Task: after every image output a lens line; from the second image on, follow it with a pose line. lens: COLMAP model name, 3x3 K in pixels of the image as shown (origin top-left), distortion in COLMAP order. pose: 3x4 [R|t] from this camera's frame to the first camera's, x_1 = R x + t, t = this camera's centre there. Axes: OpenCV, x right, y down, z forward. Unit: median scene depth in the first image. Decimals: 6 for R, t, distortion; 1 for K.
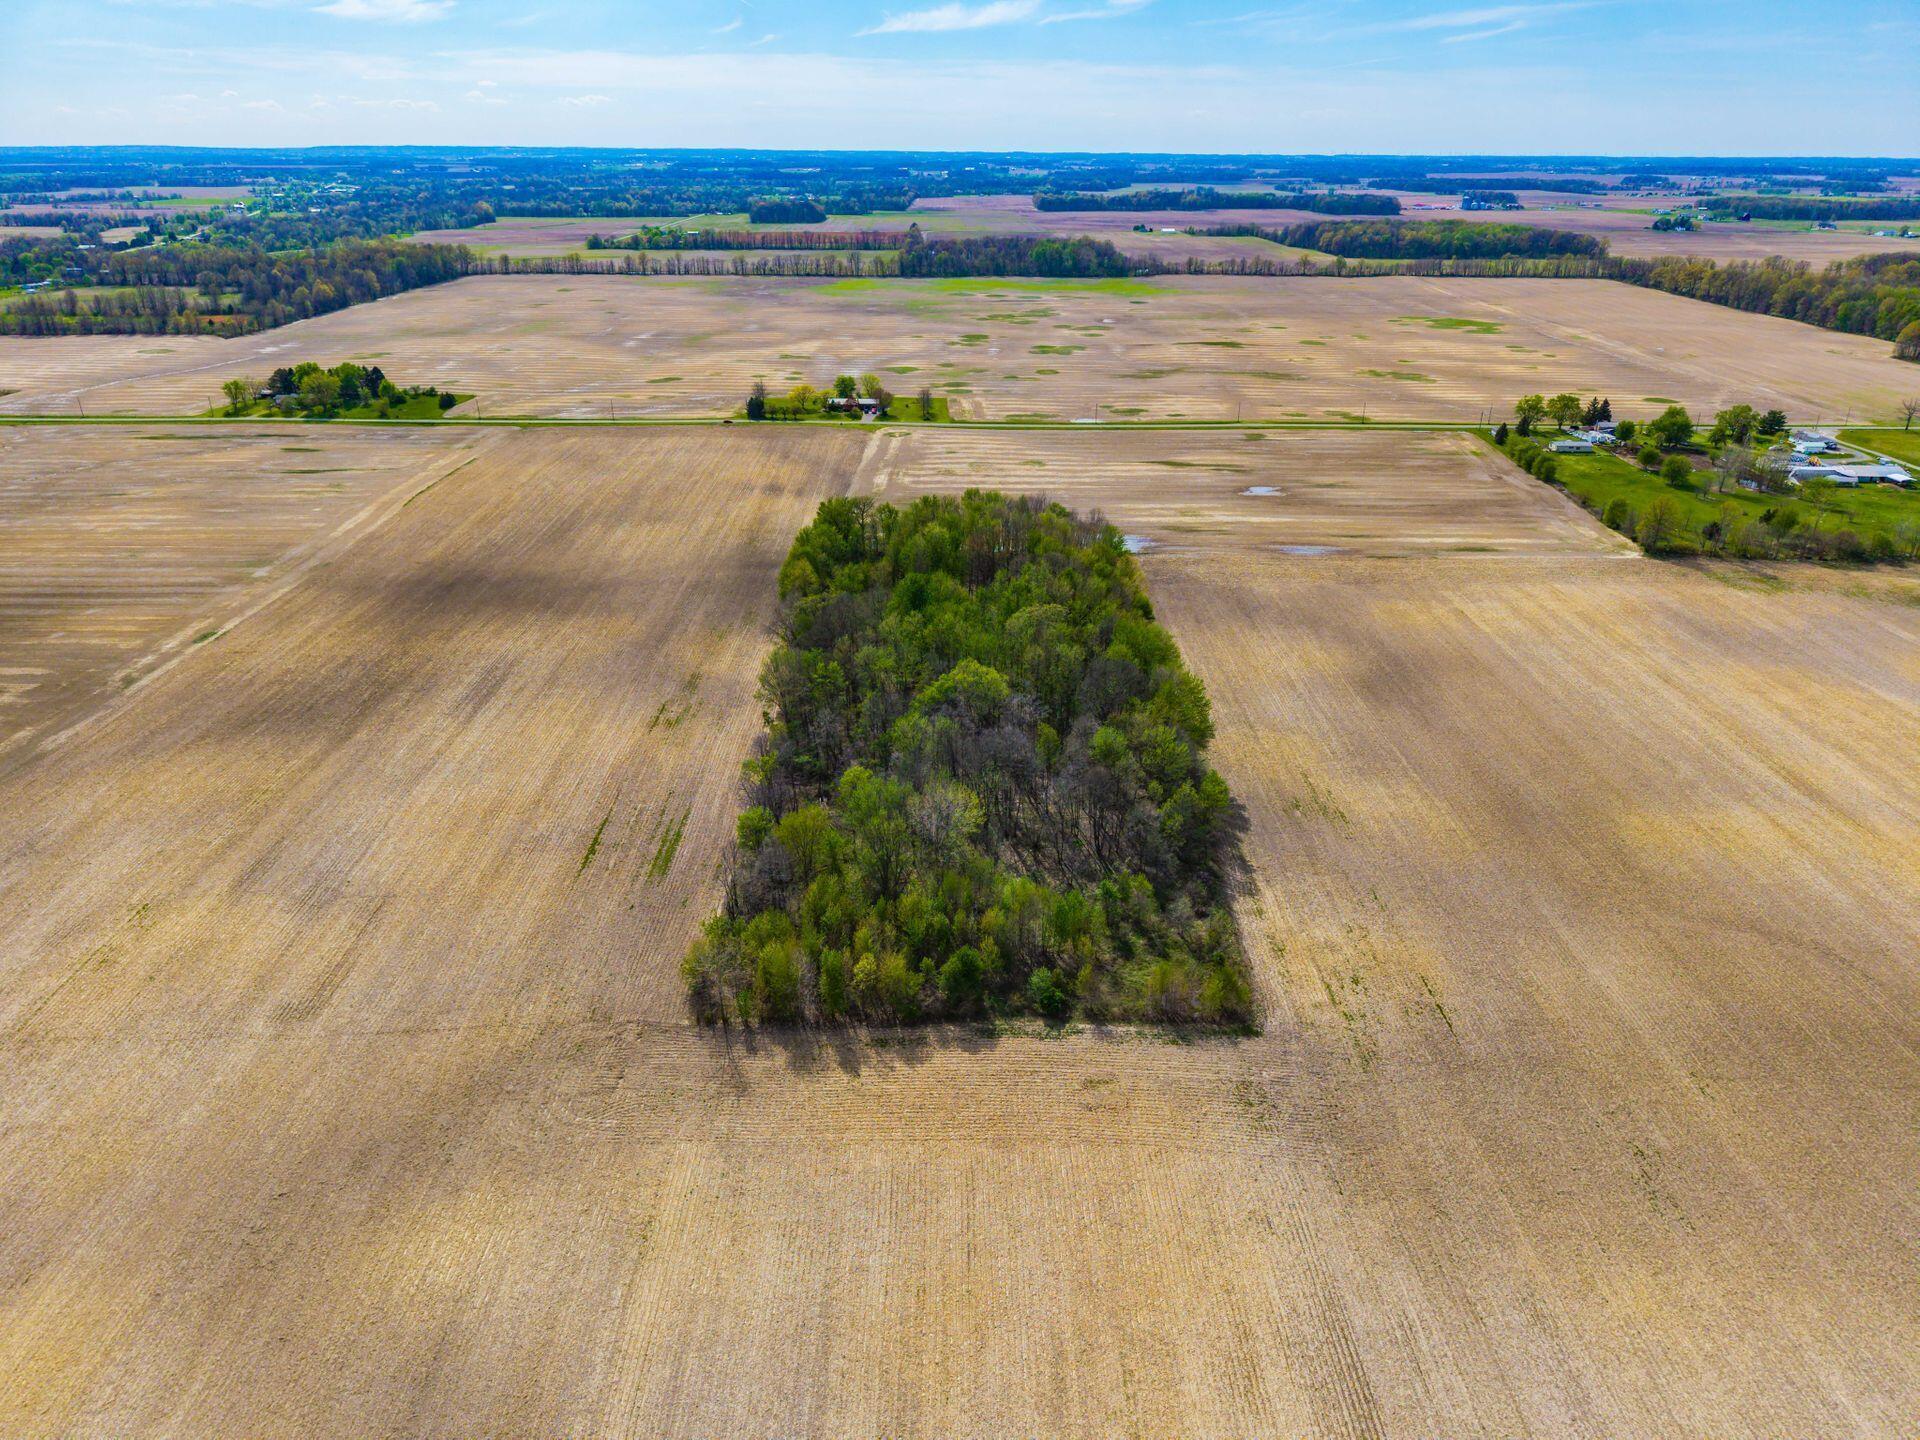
lens RADIAL K [[1291.5, 0, 959.8], [0, 1291.5, 680.6], [0, 0, 1]] dist [0.036511, -0.048514]
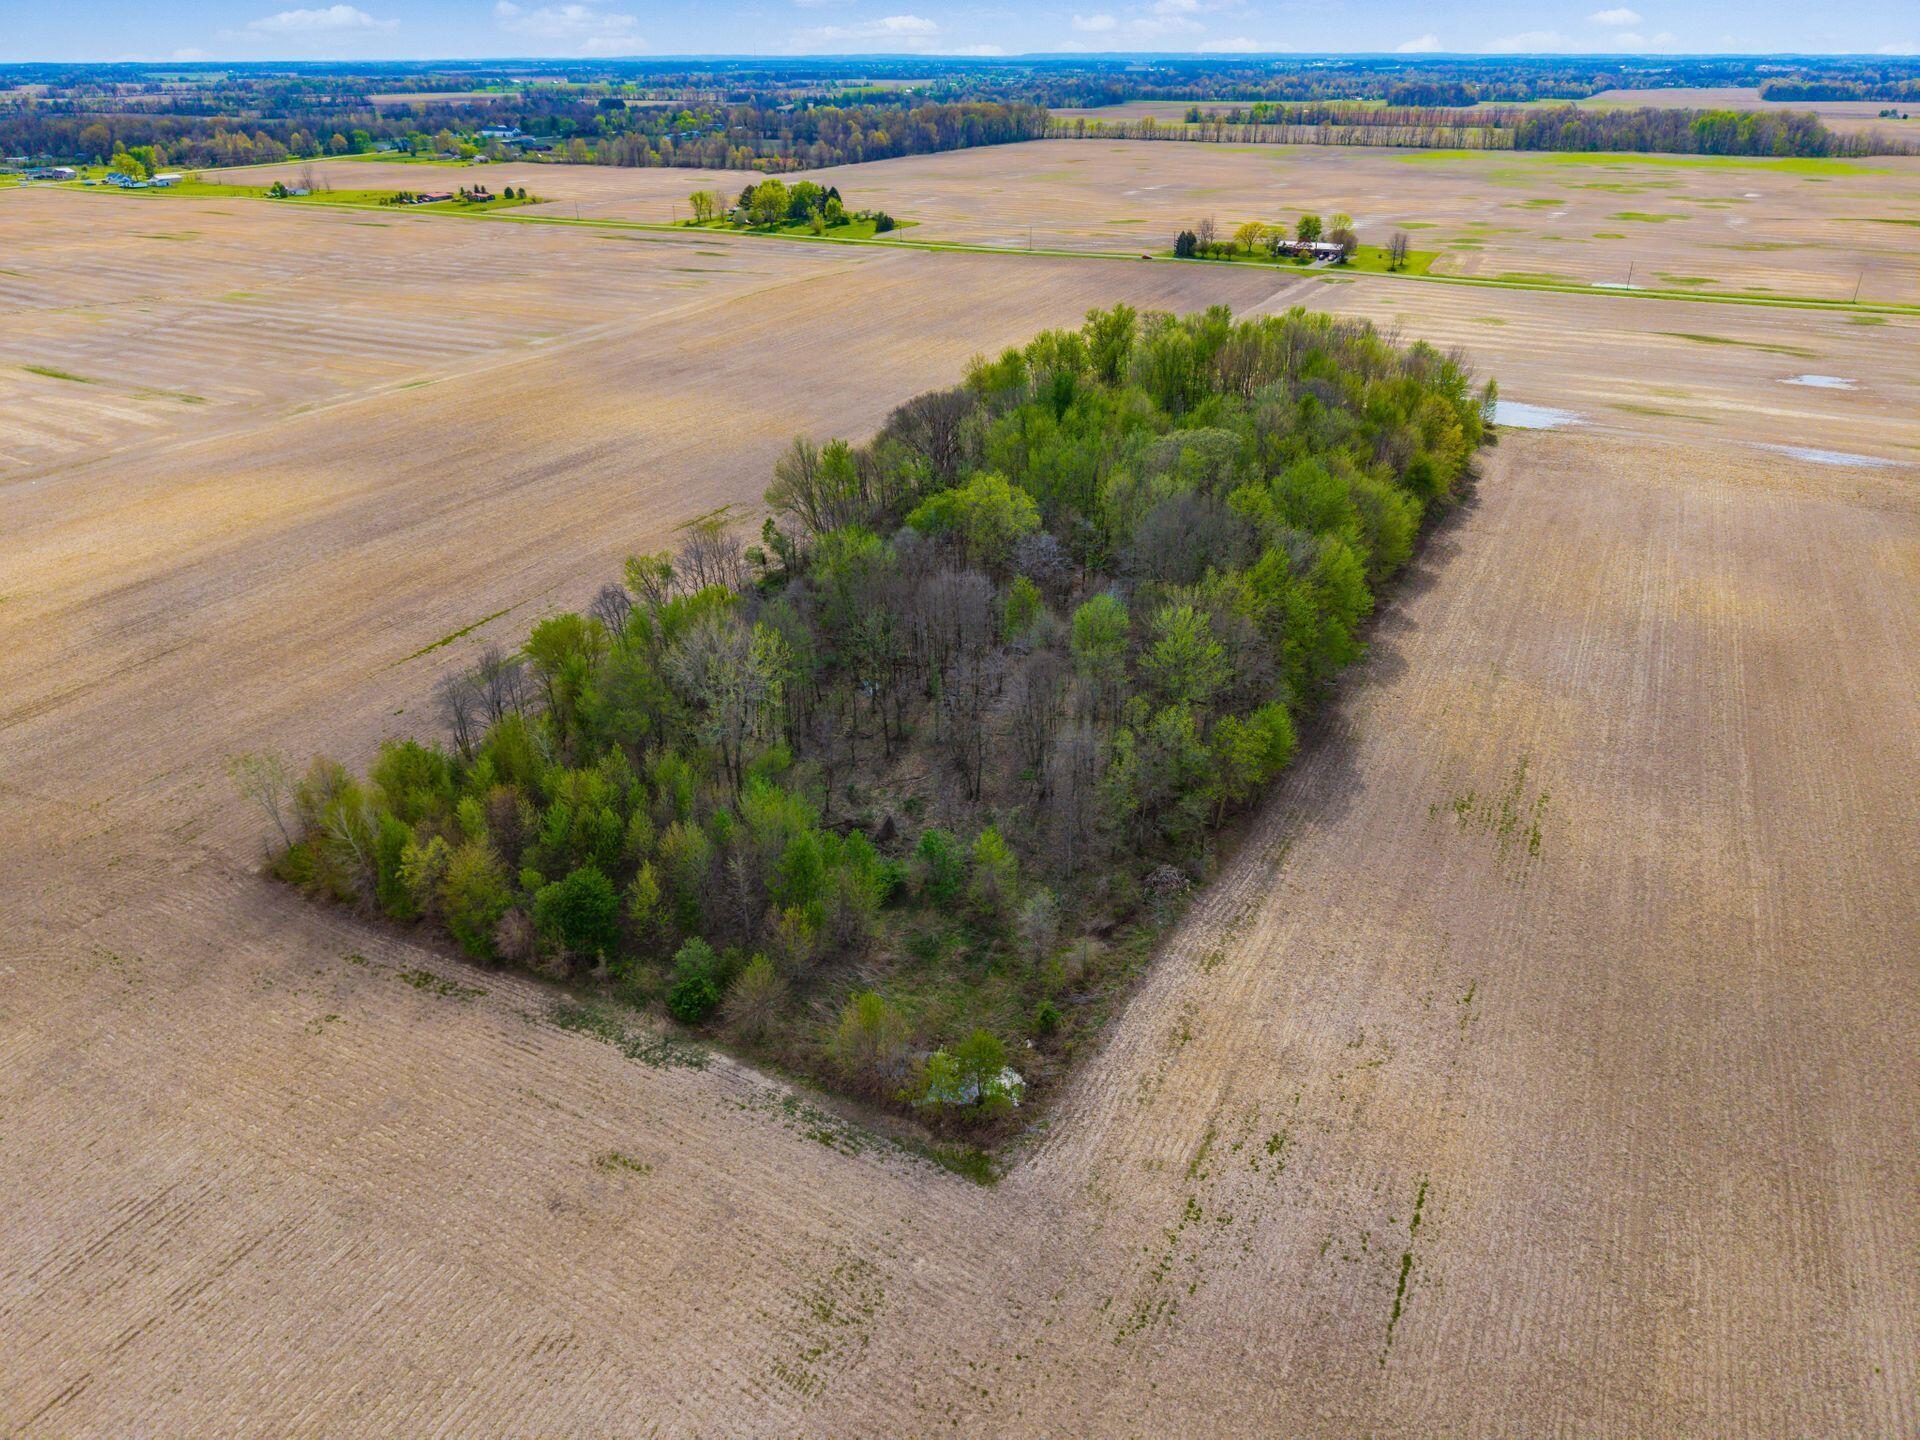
lens RADIAL K [[1283.0, 0, 960.0], [0, 1283.0, 720.0], [0, 0, 1]] dist [0.007355, -0.005758]
pose [[0.887877, 0.206699, -0.411035, 0.192933], [-0.169466, 0.977512, 0.125502, 0.018913], [0.427733, -0.041774, 0.902939, 0.275999]]
